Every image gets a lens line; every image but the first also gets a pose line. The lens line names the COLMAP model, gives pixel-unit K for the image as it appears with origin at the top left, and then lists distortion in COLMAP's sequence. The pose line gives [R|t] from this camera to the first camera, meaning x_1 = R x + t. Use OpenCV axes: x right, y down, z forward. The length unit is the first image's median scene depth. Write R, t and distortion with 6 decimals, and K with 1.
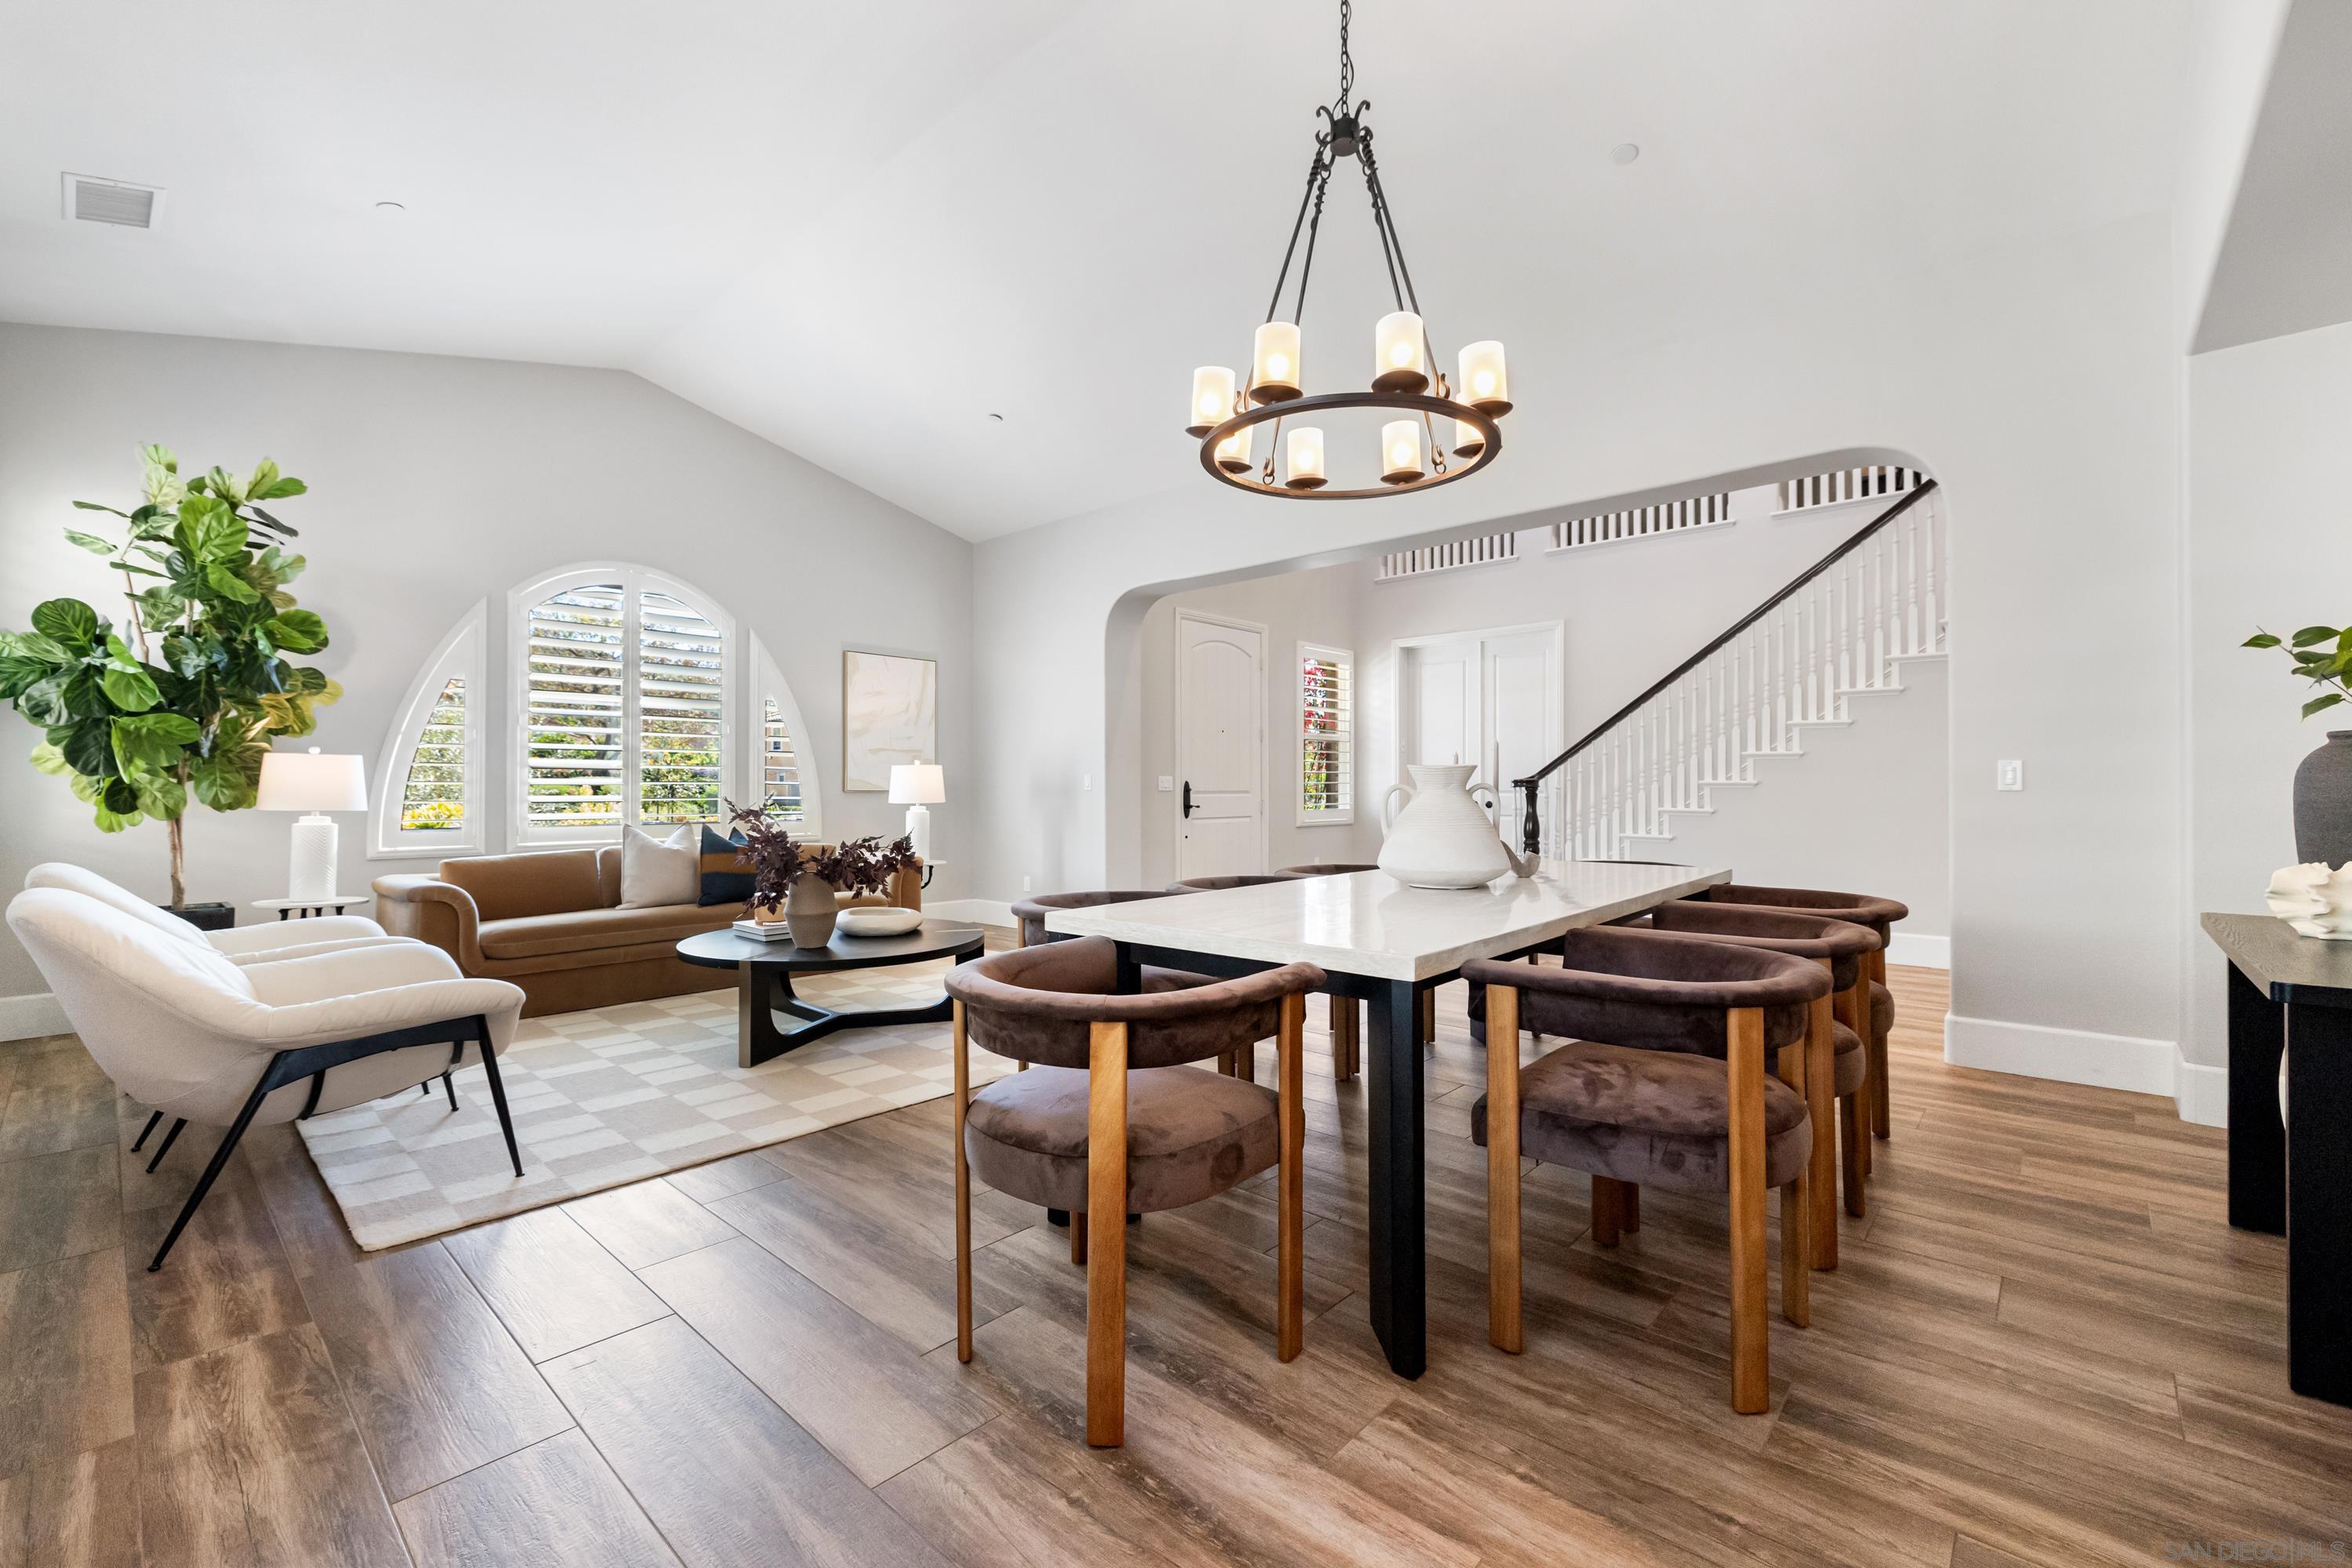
lens RADIAL K [[974.6, 0, 1176.0], [0, 974.6, 784.0], [0, 0, 1]] dist [-0.000455, -0.000200]
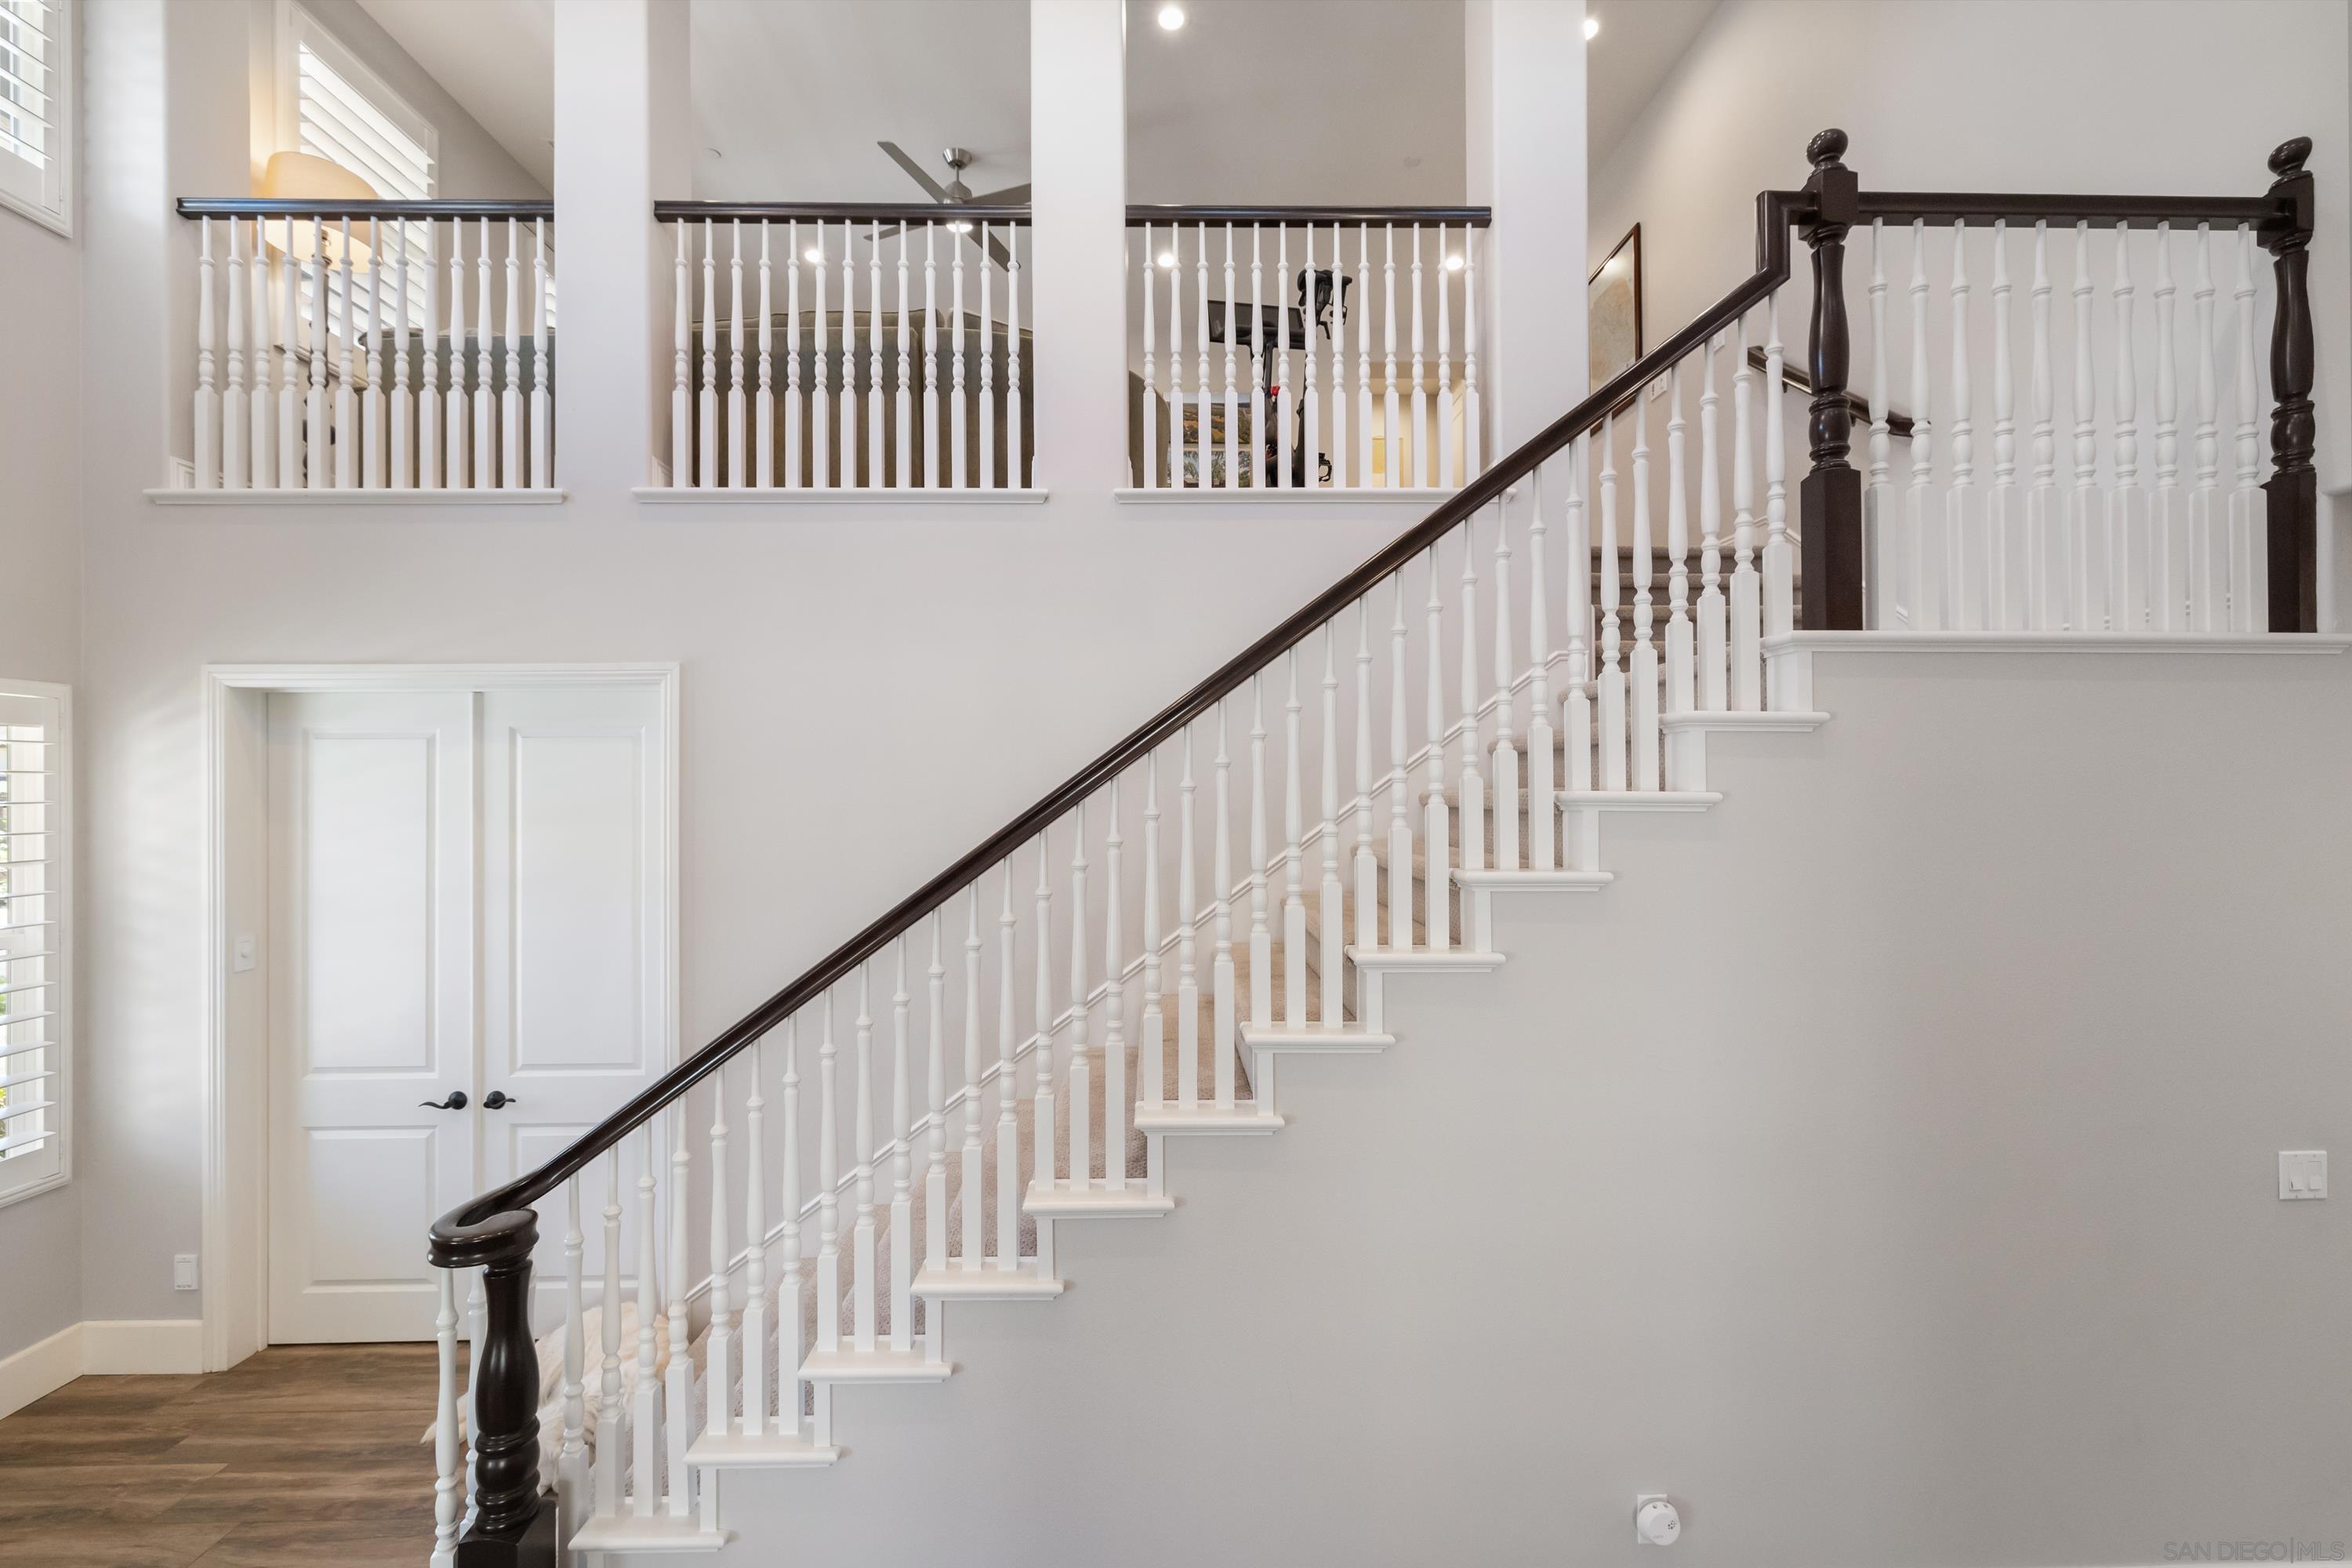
lens RADIAL K [[974.6, 0, 1176.0], [0, 974.6, 784.0], [0, 0, 1]] dist [-0.000455, -0.000200]
pose [[0.725856, -0.005507, 0.687825, 0.255226], [-0.000372, 0.999965, 0.008398, -0.115912], [-0.687847, -0.006351, 0.725828, 0.531874]]
